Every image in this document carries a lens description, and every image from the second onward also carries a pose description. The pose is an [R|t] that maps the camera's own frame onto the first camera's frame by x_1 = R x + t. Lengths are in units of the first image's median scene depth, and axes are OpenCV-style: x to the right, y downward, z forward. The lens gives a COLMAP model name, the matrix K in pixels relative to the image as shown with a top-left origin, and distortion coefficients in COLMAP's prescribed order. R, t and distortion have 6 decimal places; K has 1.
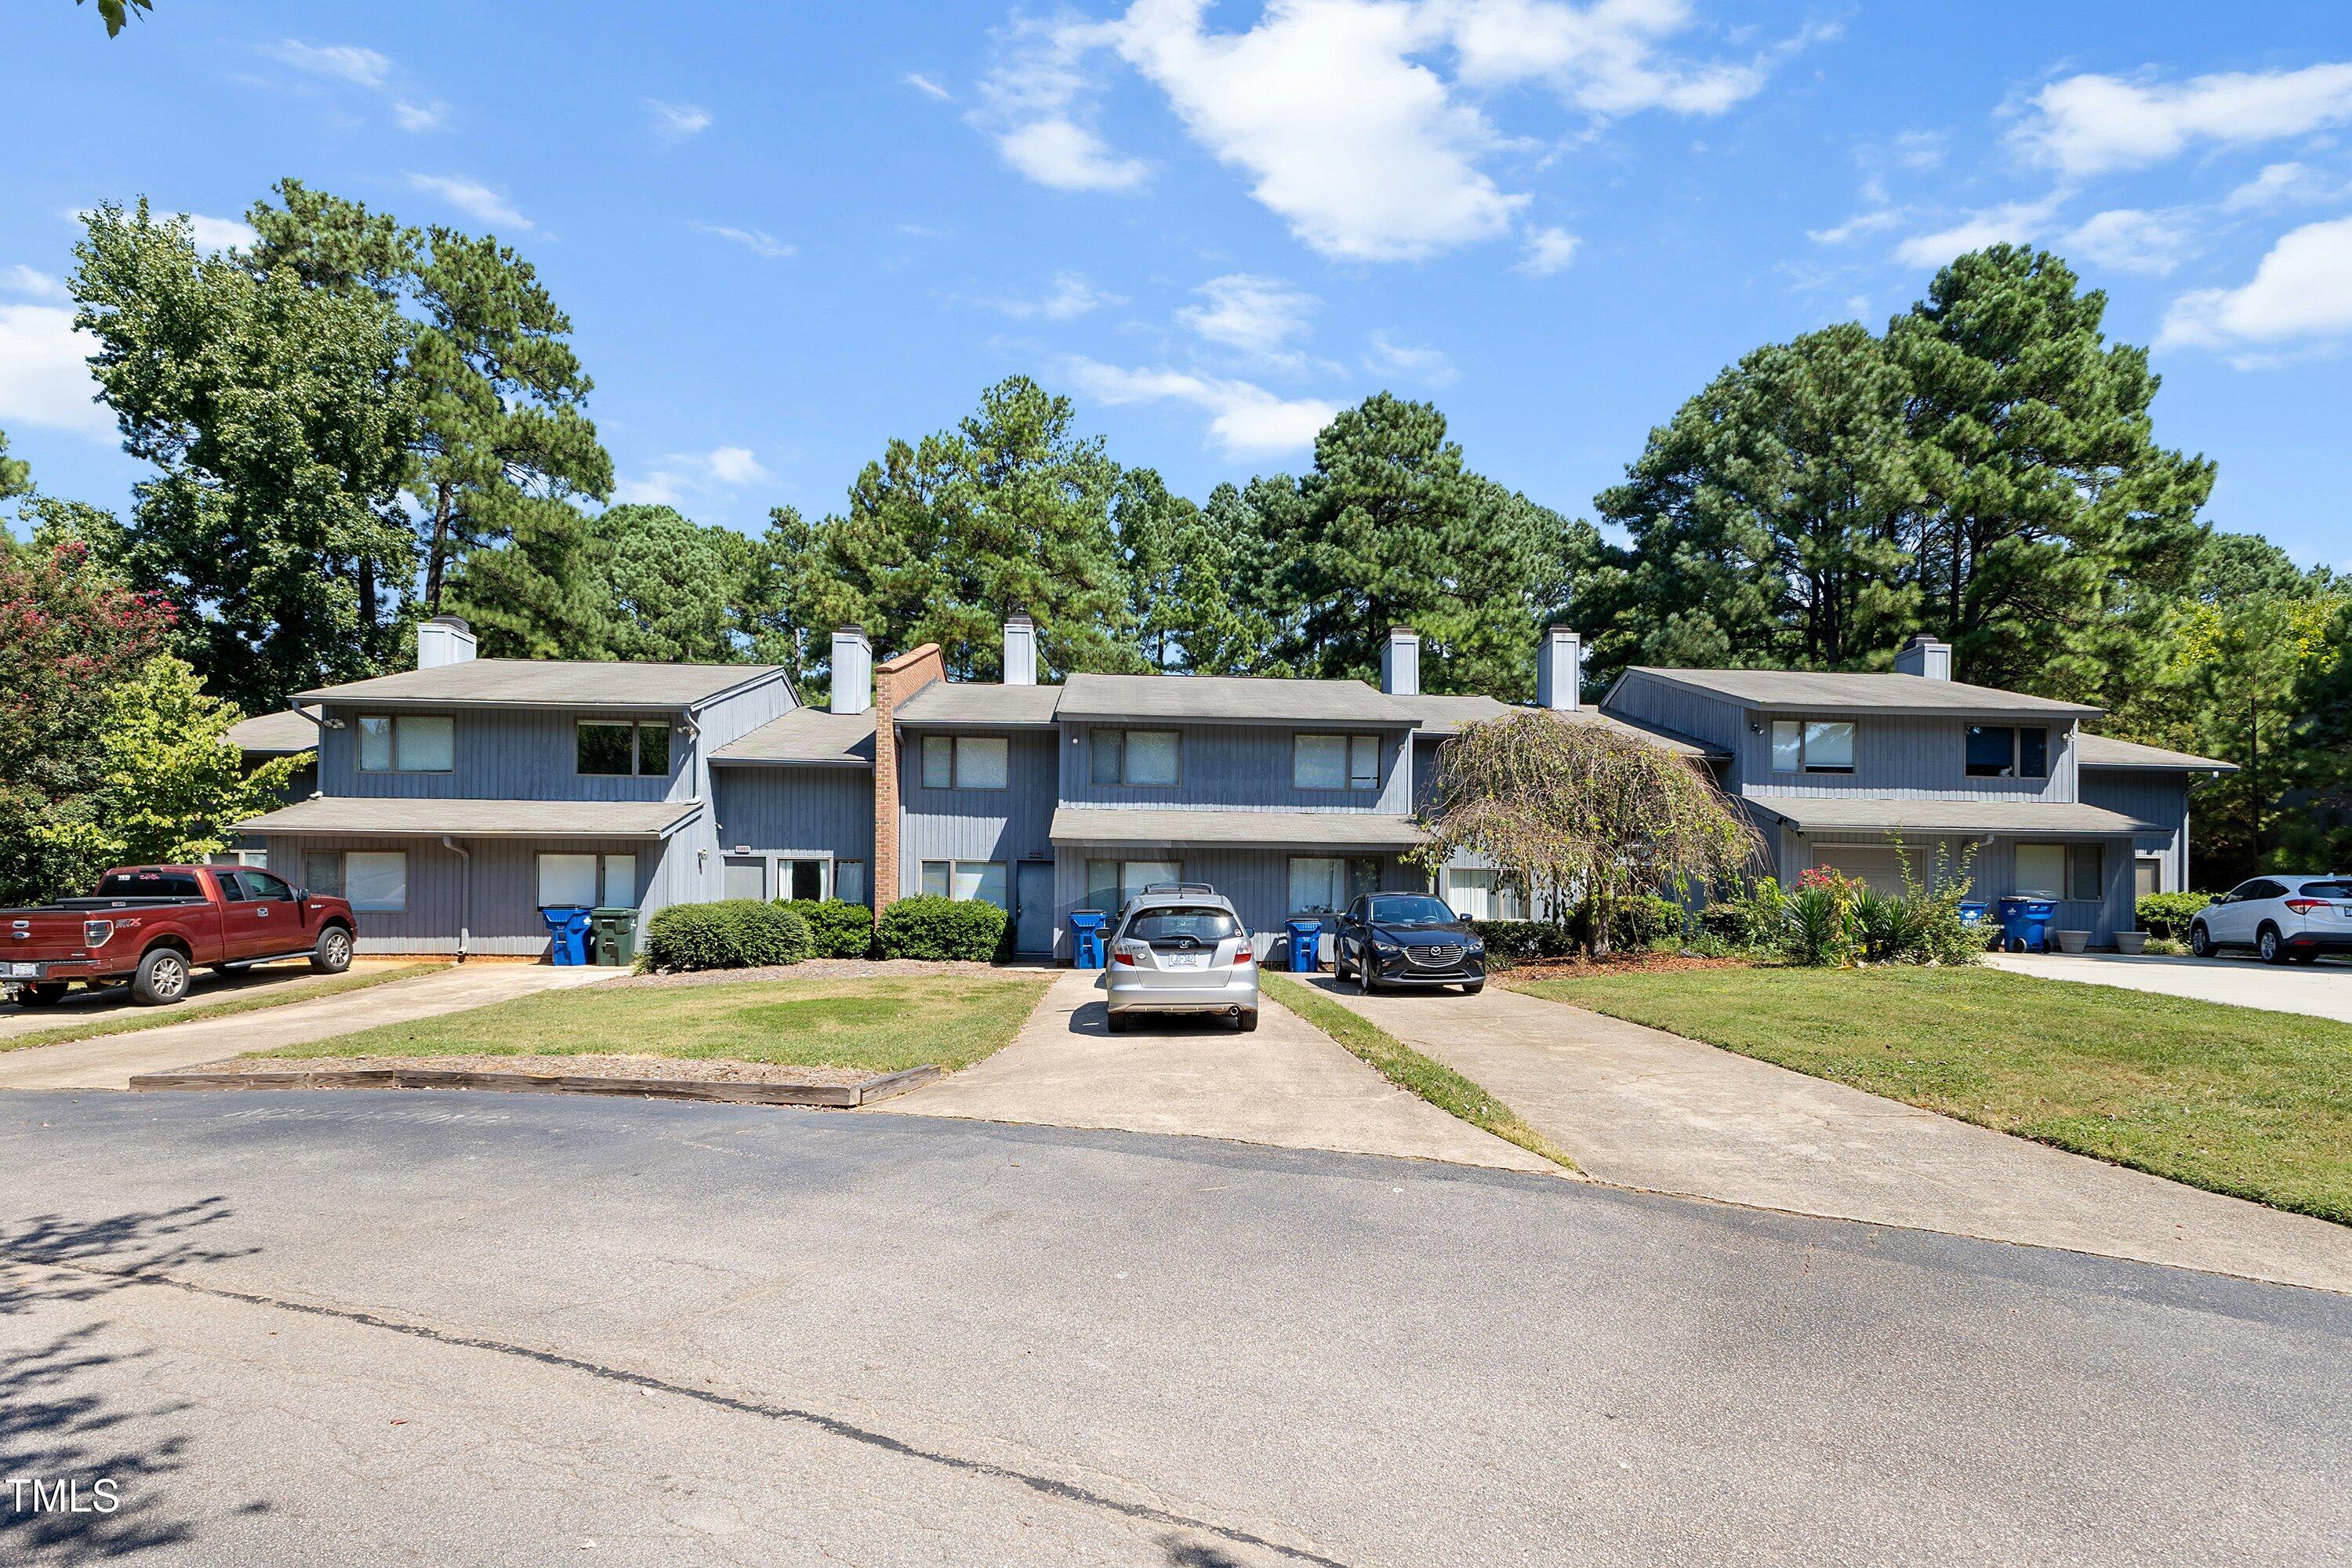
lens RADIAL K [[1165.2, 0, 1174.8], [0, 1165.2, 919.3], [0, 0, 1]] dist [-0.001476, -0.001421]
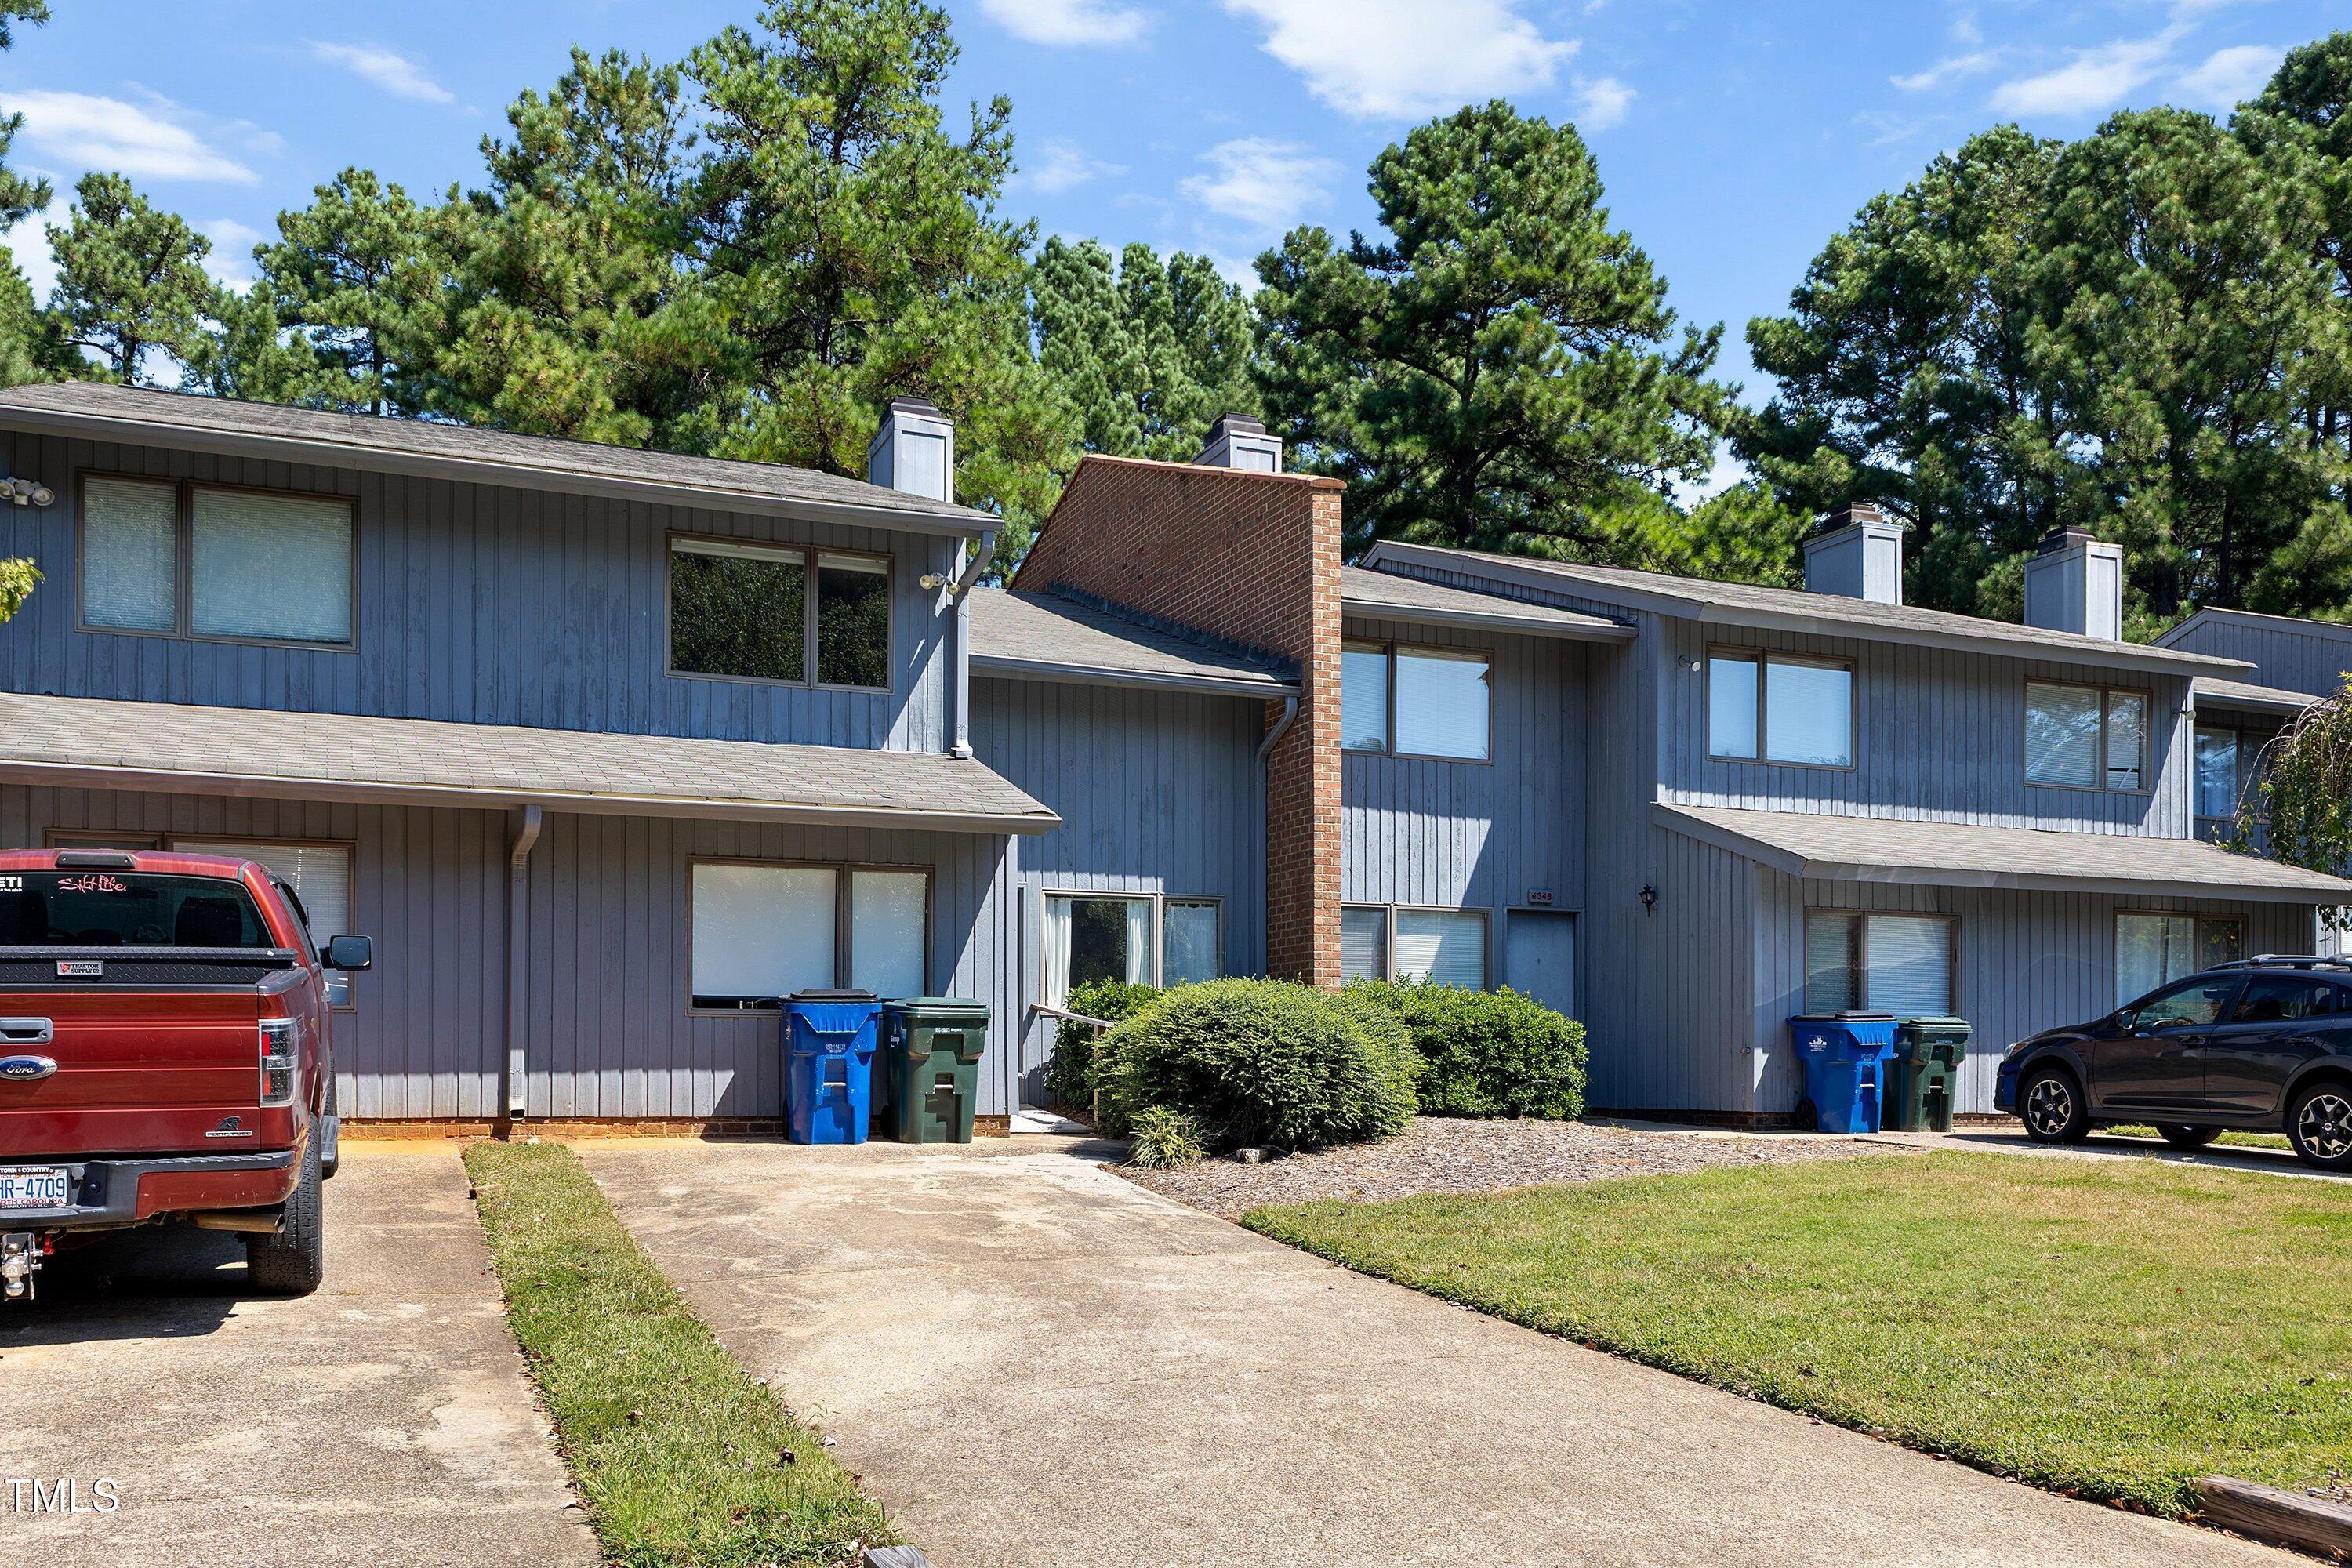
lens RADIAL K [[1969.8, 0, 1169.2], [0, 1969.8, 1049.4], [0, 0, 1]] dist [0.002971, -0.011239]
pose [[0.947227, -0.001203, 0.320560, -0.568646], [0.000096, 0.999994, 0.003471, 0.004889], [-0.320562, -0.003257, 0.947222, 0.292936]]
